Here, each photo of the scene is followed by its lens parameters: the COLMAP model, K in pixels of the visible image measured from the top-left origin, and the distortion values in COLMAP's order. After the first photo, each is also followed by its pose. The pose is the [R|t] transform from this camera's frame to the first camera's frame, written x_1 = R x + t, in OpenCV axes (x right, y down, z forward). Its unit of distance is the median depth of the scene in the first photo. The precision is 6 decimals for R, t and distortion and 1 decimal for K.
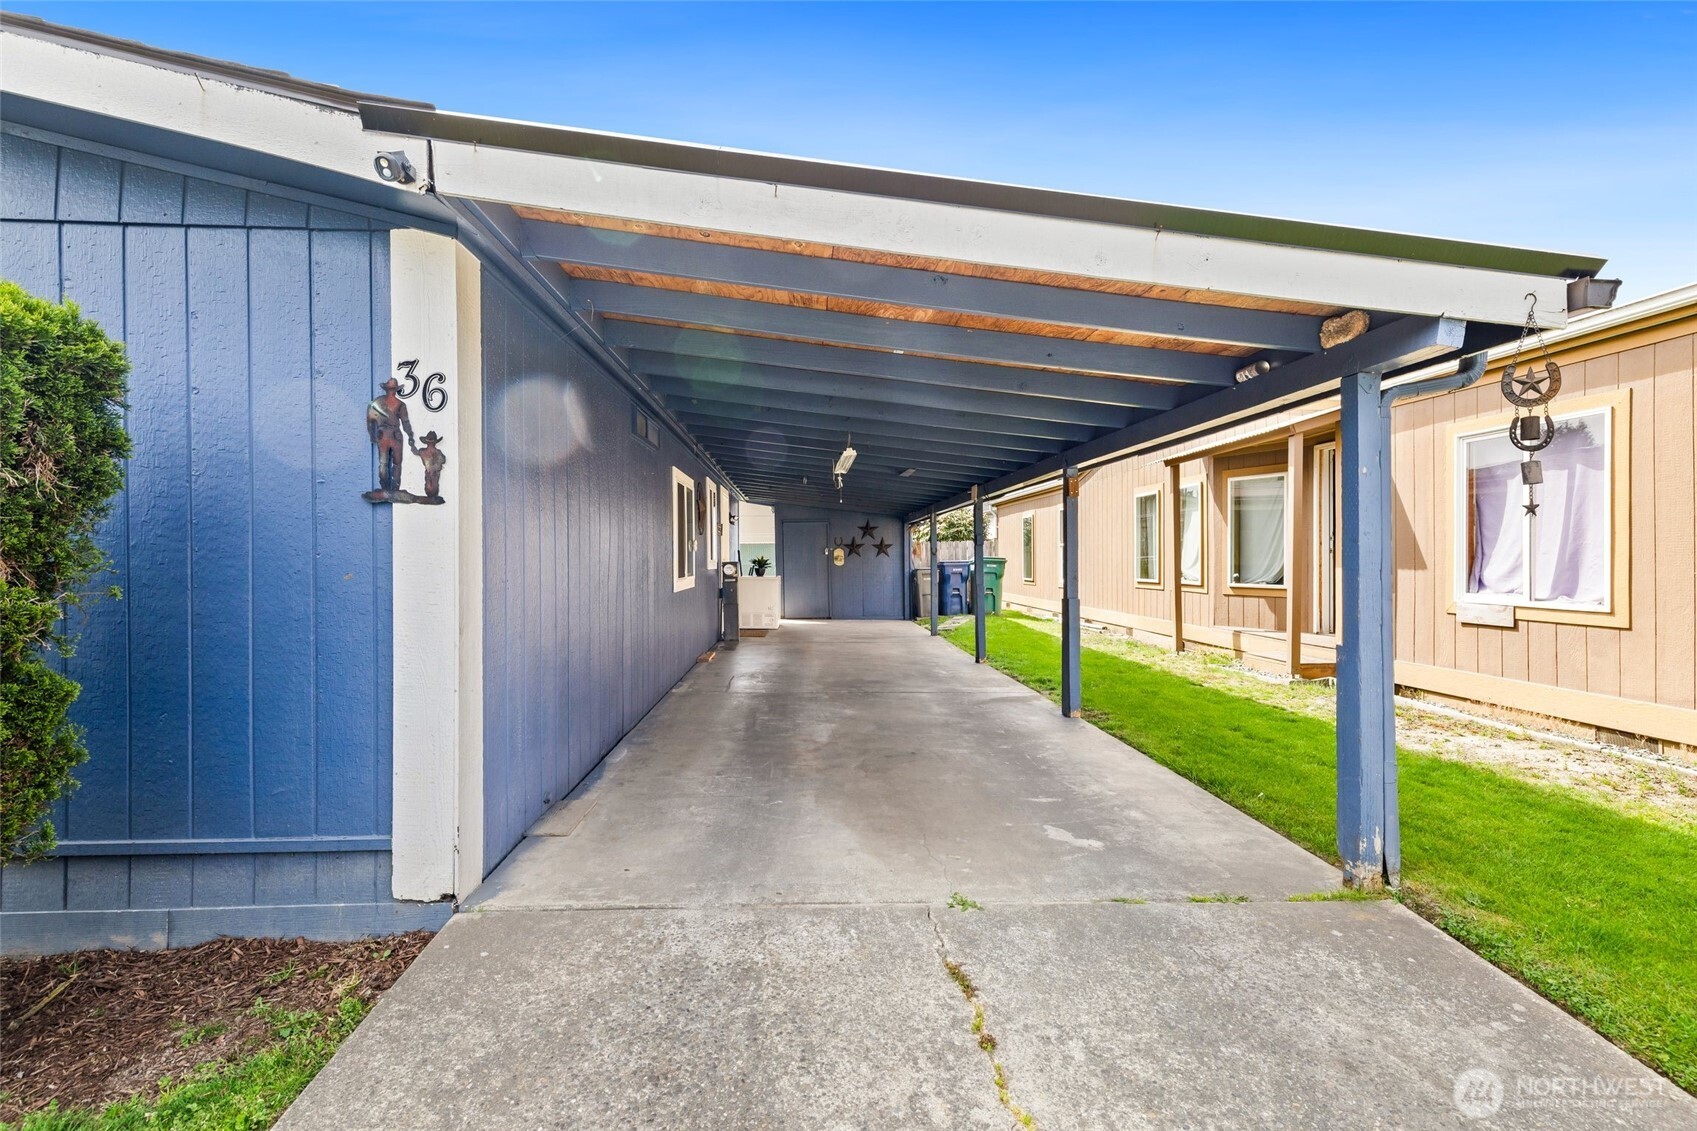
lens RADIAL K [[740.4, 0, 817.7], [0, 740.4, 557.1], [0, 0, 1]] dist [0.002096, 0.002568]
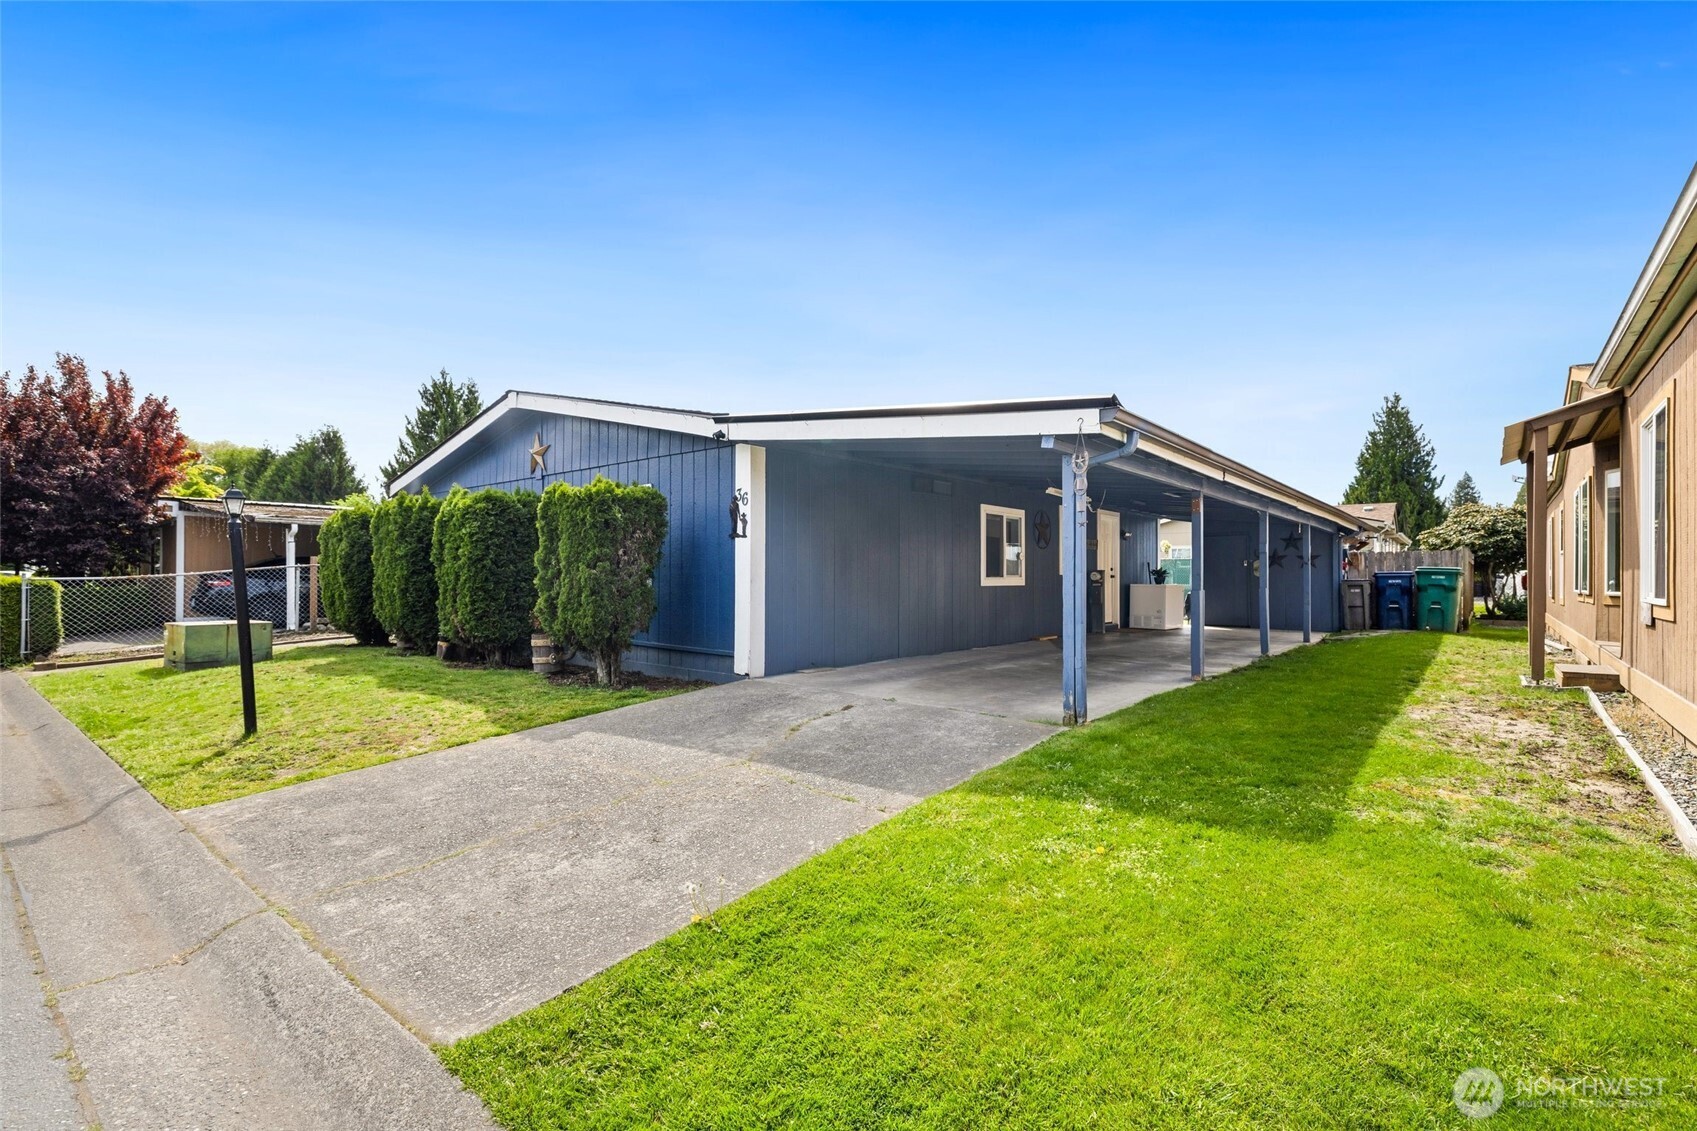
lens RADIAL K [[740.4, 0, 854.4], [0, 740.4, 571.5], [0, 0, 1]] dist [0.002096, 0.002568]
pose [[0.744134, 0.000494, -0.668030, 1.729461], [-0.005247, 0.999973, -0.005105, 0.072727], [0.668009, 0.007304, 0.744117, -0.861236]]
